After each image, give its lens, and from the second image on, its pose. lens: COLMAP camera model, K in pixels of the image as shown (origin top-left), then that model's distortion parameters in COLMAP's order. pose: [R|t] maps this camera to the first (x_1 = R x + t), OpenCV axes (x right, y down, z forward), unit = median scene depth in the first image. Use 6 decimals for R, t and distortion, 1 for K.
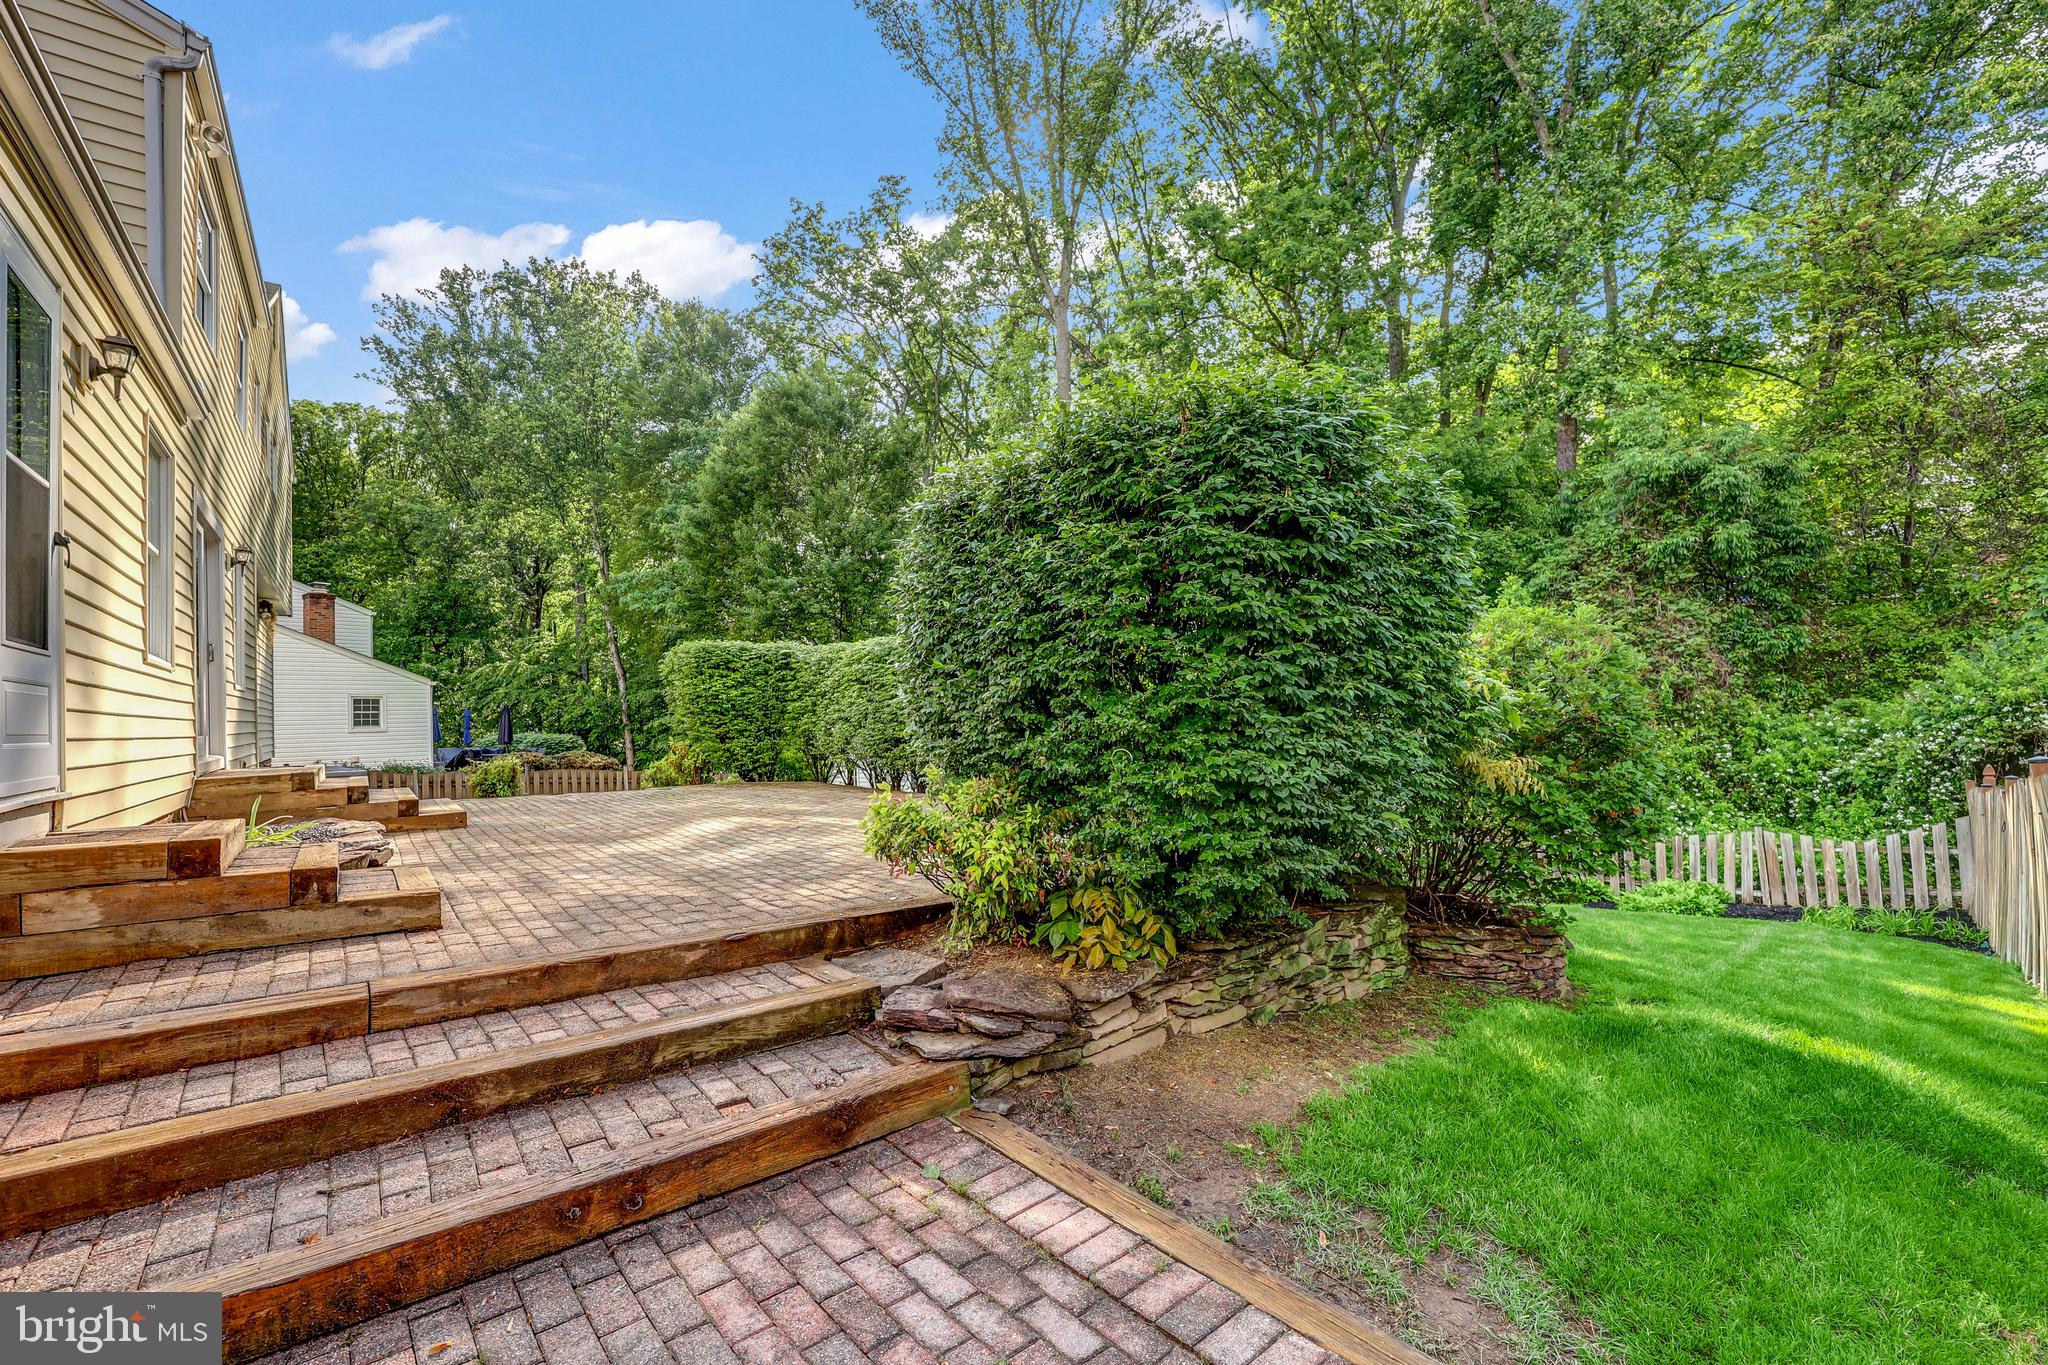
lens RADIAL K [[866.3, 0, 1017.3], [0, 866.3, 713.0], [0, 0, 1]] dist [0.003162, 0.000142]
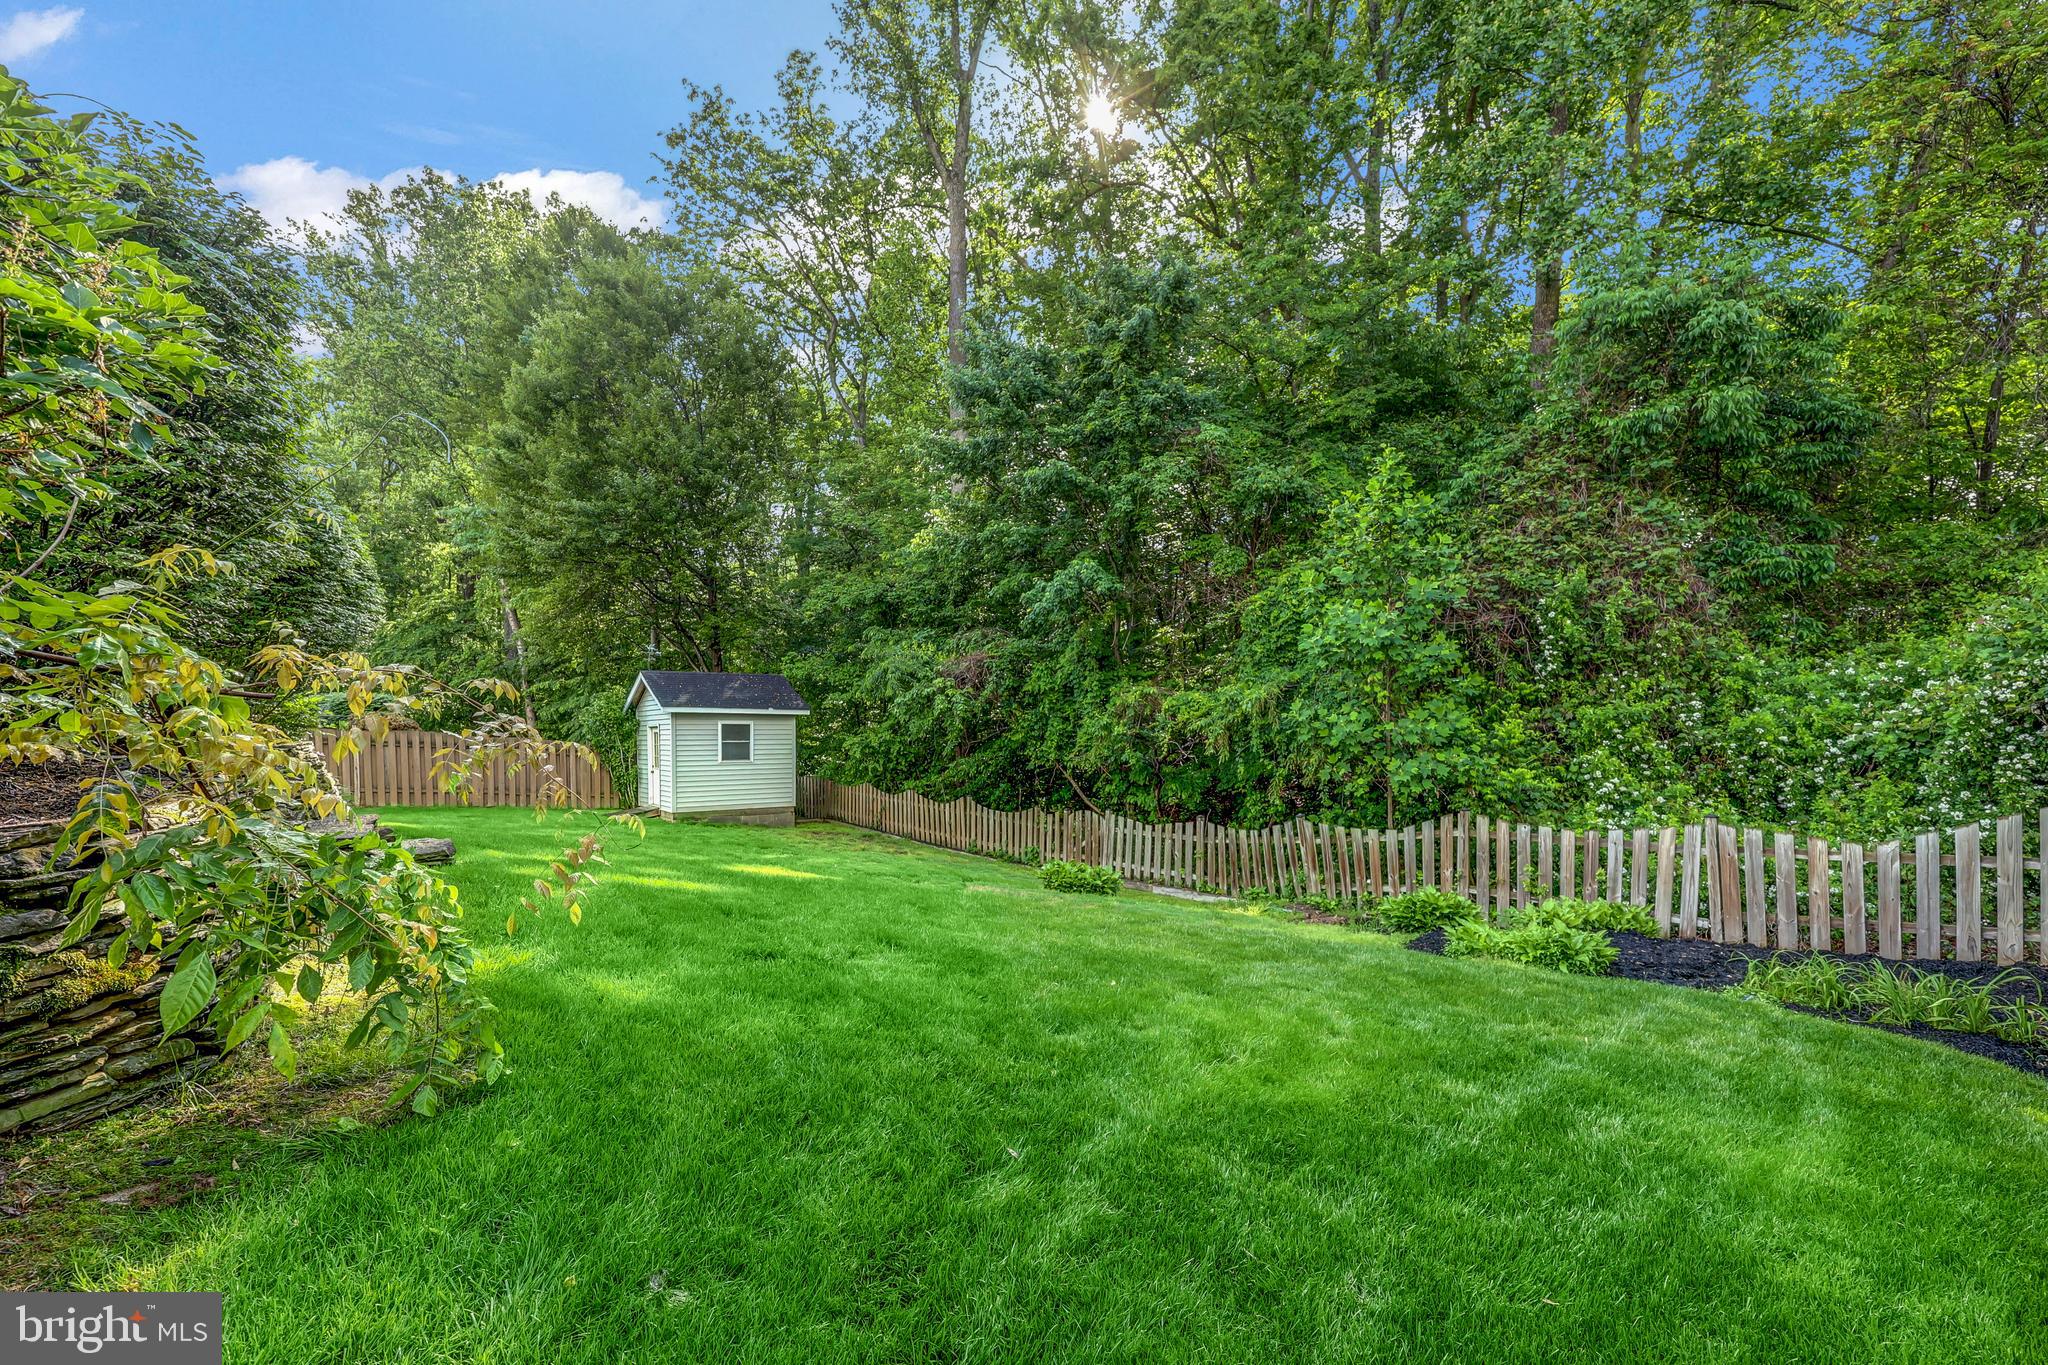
lens RADIAL K [[871.0, 0, 1020.4], [0, 871.0, 748.2], [0, 0, 1]] dist [0.000160, 0.000476]
pose [[0.999366, 0.018552, -0.030380, 0.305606], [-0.016842, 0.998310, 0.055619, 0.044227], [0.031360, -0.055072, 0.997990, 0.293985]]
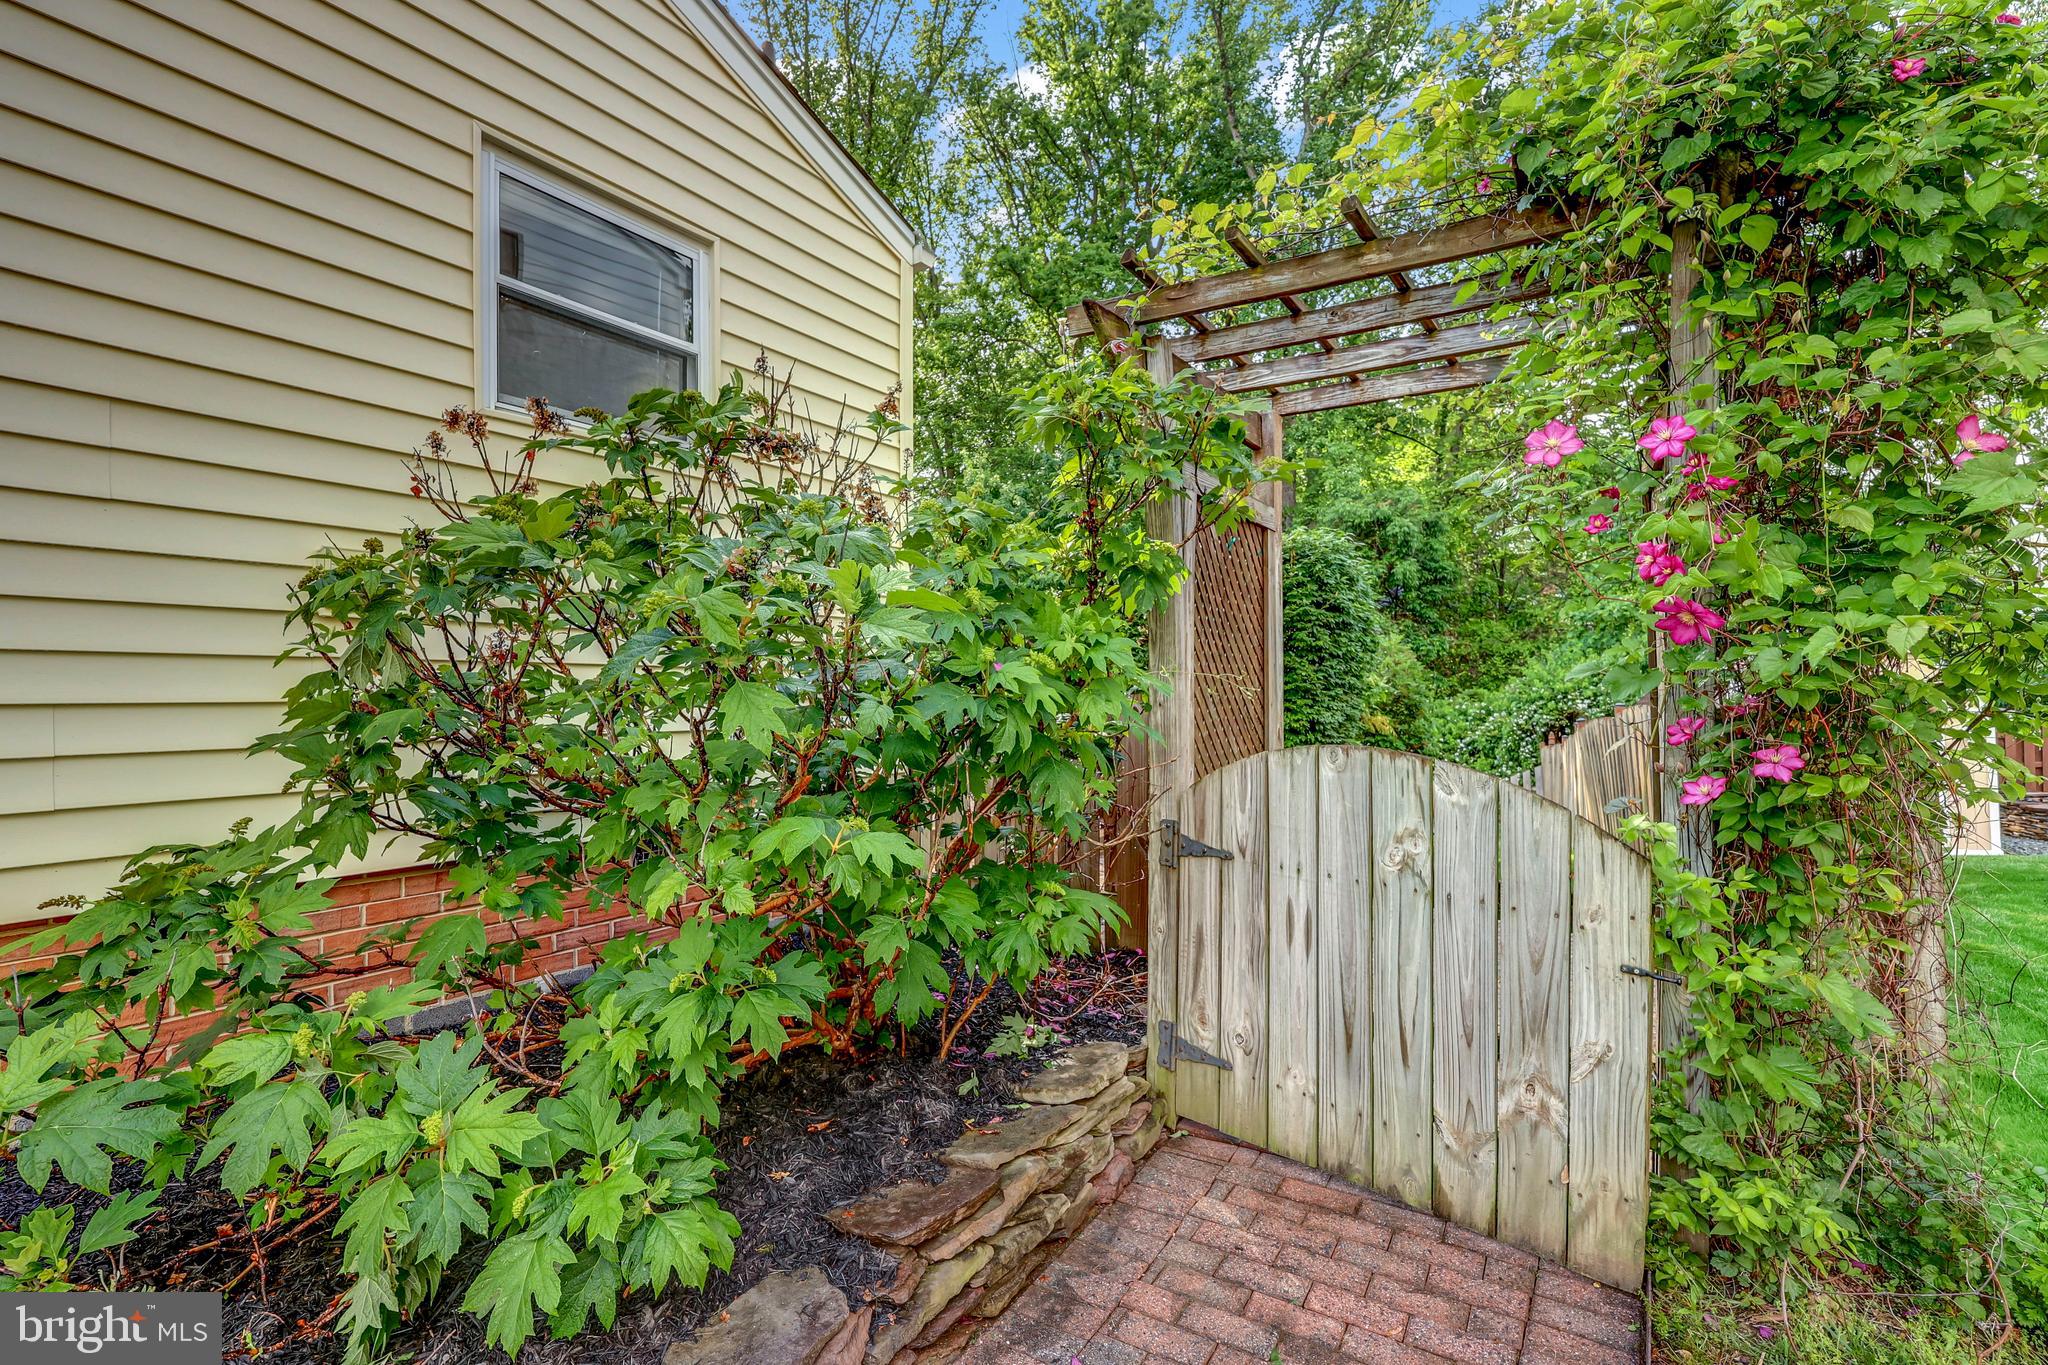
lens RADIAL K [[879.3, 0, 1027.0], [0, 879.3, 694.2], [0, 0, 1]] dist [0.002151, 0.000291]
pose [[0.951673, 0.007724, 0.307016, -0.184354], [-0.006312, 0.999964, -0.005592, 0.004455], [-0.307048, 0.003384, 0.951688, -0.148828]]
